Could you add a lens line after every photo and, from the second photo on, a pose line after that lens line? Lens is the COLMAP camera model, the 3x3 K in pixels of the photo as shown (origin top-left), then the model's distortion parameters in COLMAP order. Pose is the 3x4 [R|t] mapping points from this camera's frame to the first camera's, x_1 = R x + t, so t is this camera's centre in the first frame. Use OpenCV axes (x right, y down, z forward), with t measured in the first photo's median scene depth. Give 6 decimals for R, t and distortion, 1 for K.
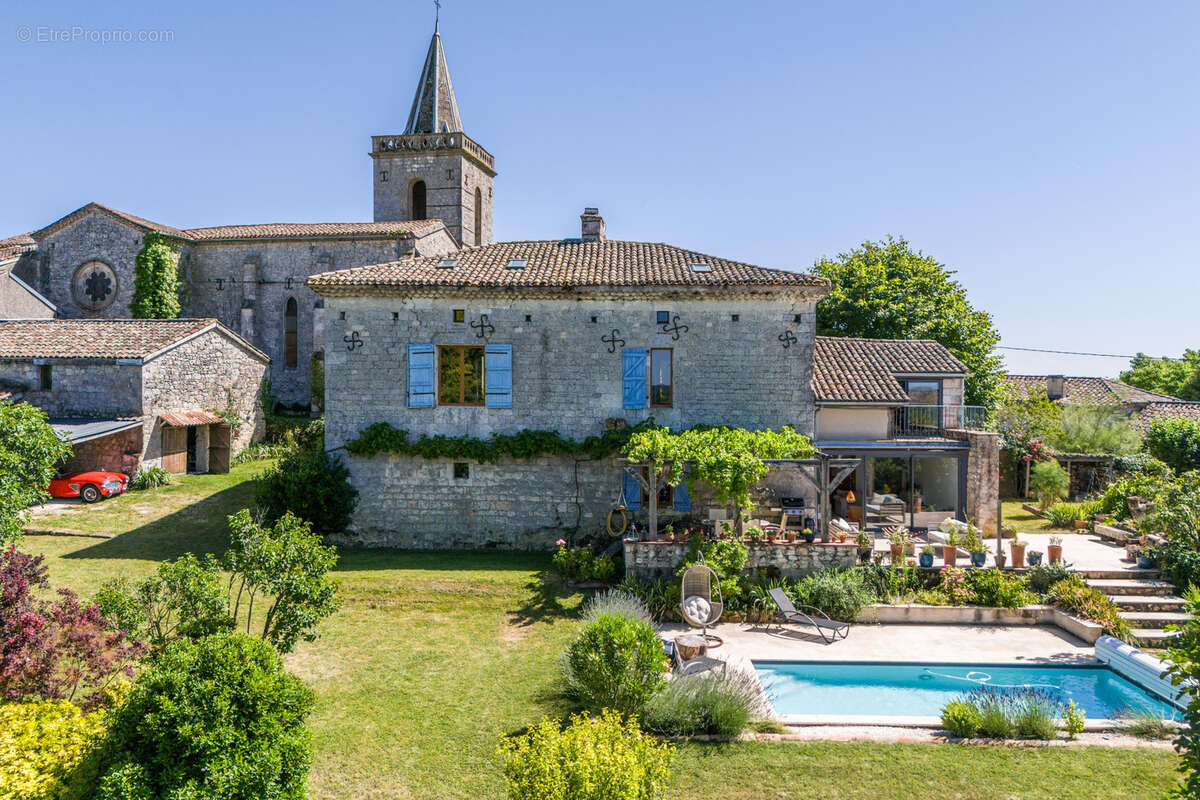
lens RADIAL K [[892.5, 0, 602.2], [0, 892.5, 382.8], [0, 0, 1]] dist [0.056589, -0.057597]
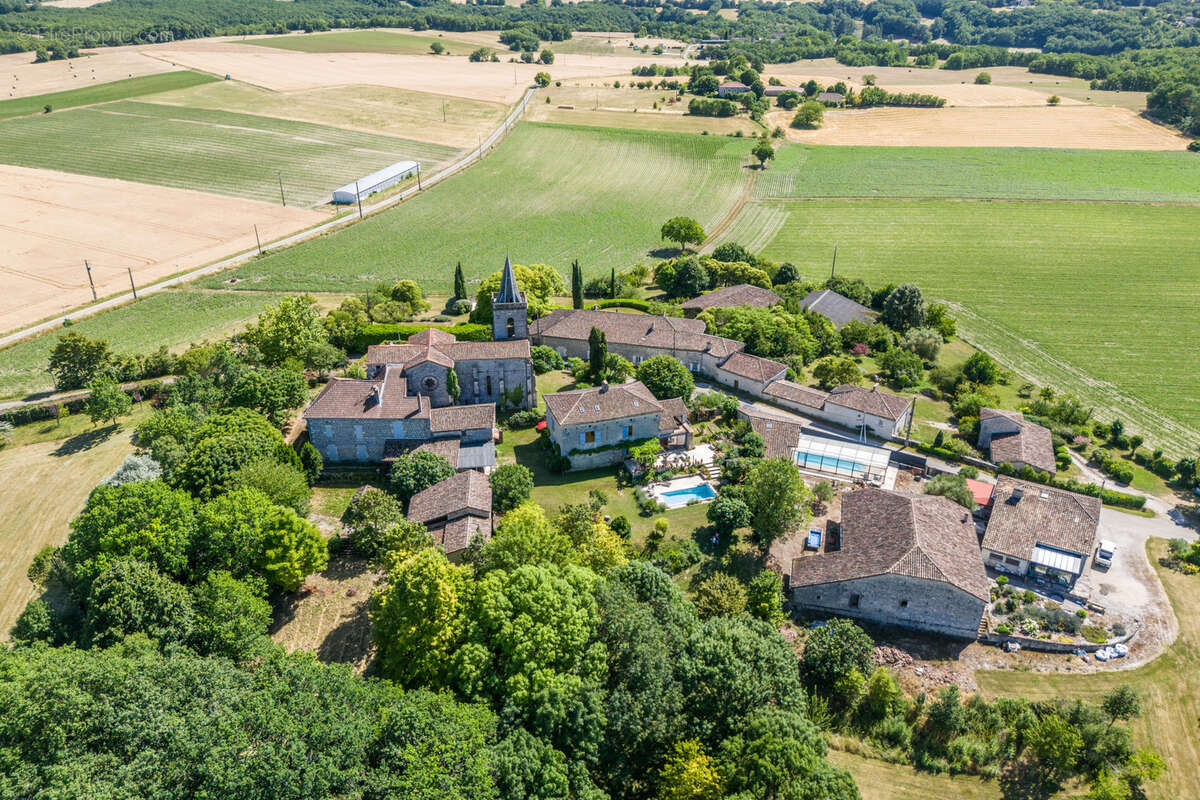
lens RADIAL K [[879.1, 0, 600.5], [0, 879.1, 413.5], [0, 0, 1]] dist [0.052825, -0.049511]
pose [[0.945206, -0.155967, 0.286809, -1.425852], [0.003956, 0.883913, 0.467635, -2.300471], [-0.326450, -0.440877, 0.836097, -2.860142]]
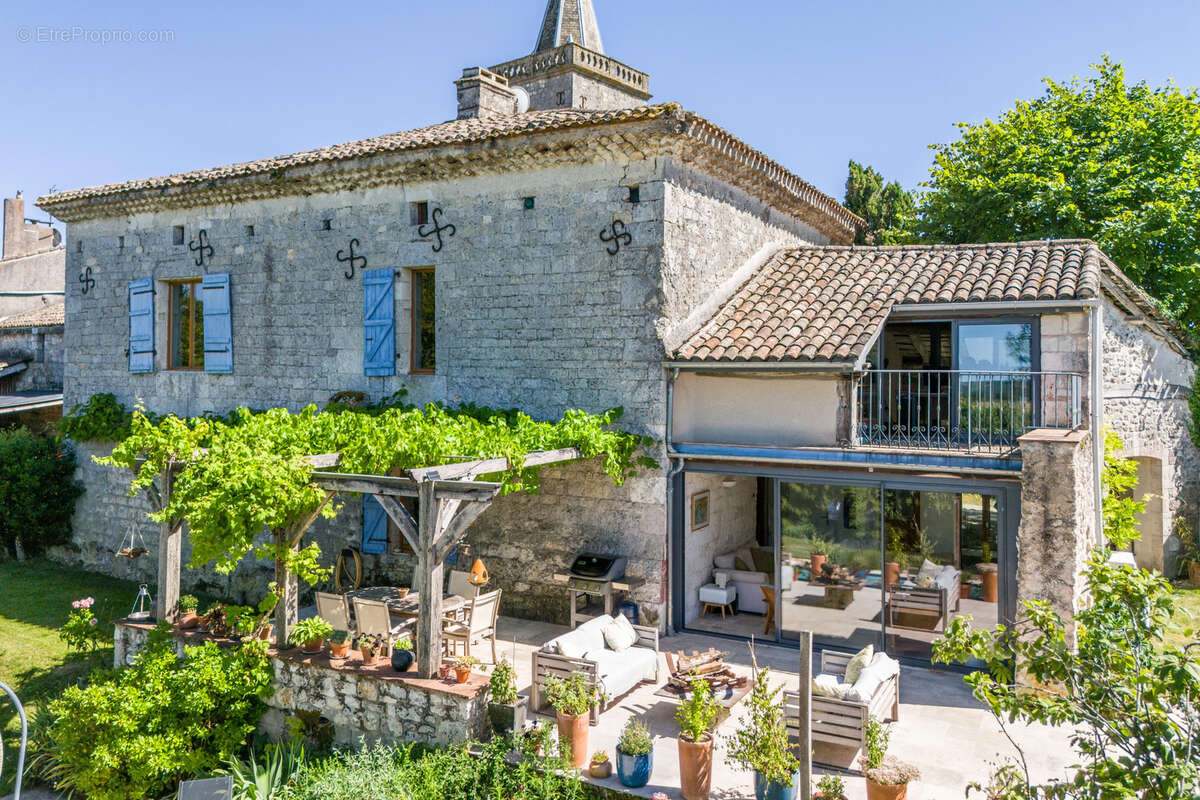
lens RADIAL K [[922.0, 0, 624.6], [0, 922.0, 362.2], [0, 0, 1]] dist [0.004737, -0.050533]
pose [[0.893562, -0.002688, -0.448931, 0.441983], [-0.007264, 0.999765, -0.020445, 0.031470], [0.448880, 0.021530, 0.893333, 0.543453]]
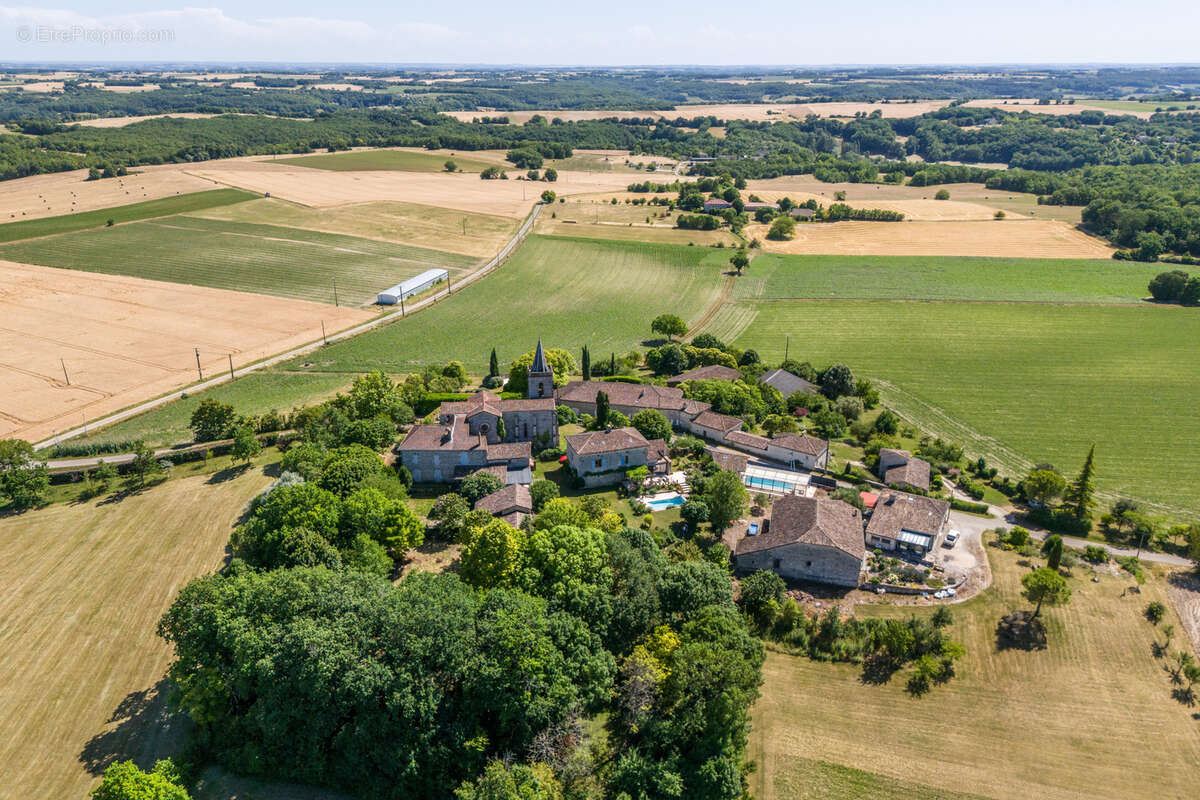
lens RADIAL K [[879.1, 0, 600.5], [0, 879.1, 413.5], [0, 0, 1]] dist [0.052825, -0.049511]
pose [[0.944153, -0.124406, 0.305122, -2.126643], [0.003742, 0.929978, 0.367595, -2.803489], [-0.329488, -0.345924, 0.878507, -4.710908]]
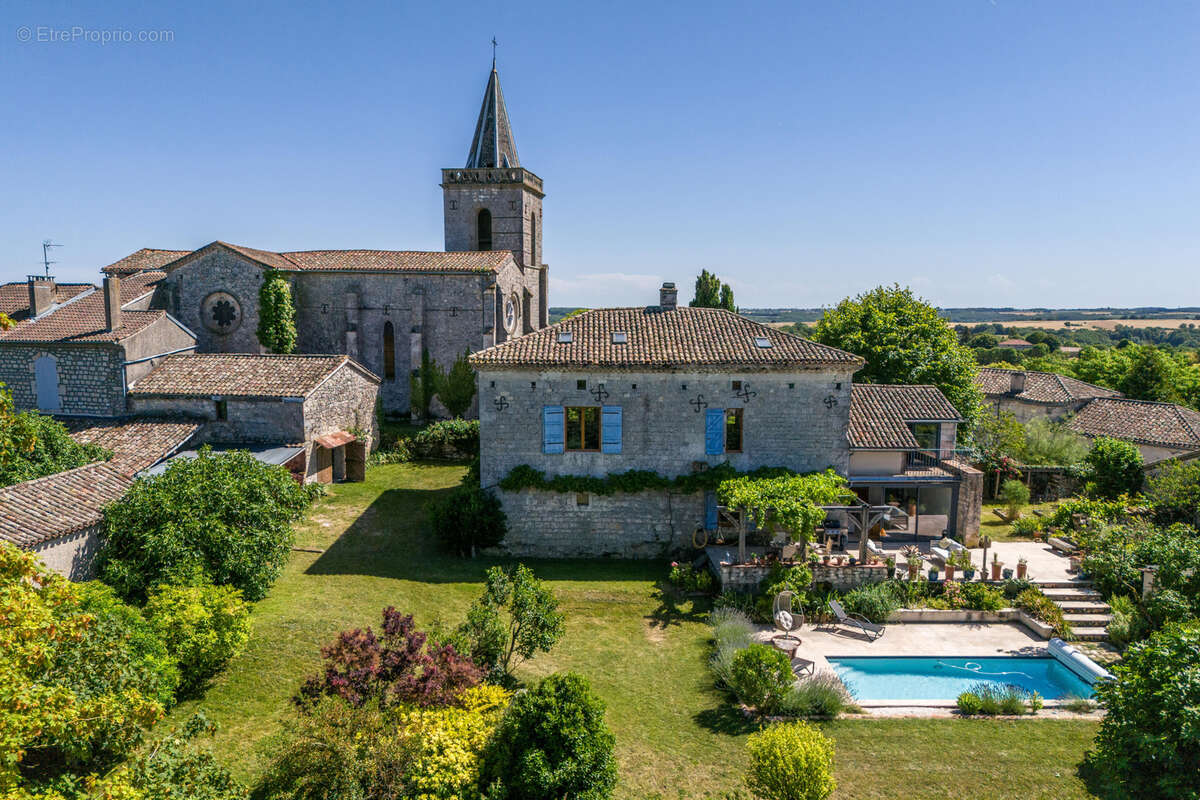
lens RADIAL K [[879.1, 0, 600.5], [0, 879.1, 413.5], [0, 0, 1]] dist [0.052825, -0.049511]
pose [[0.999224, -0.004025, 0.039183, -0.183898], [-0.000839, 0.992367, 0.123320, -0.192238], [-0.039381, -0.123257, 0.991593, -0.283447]]
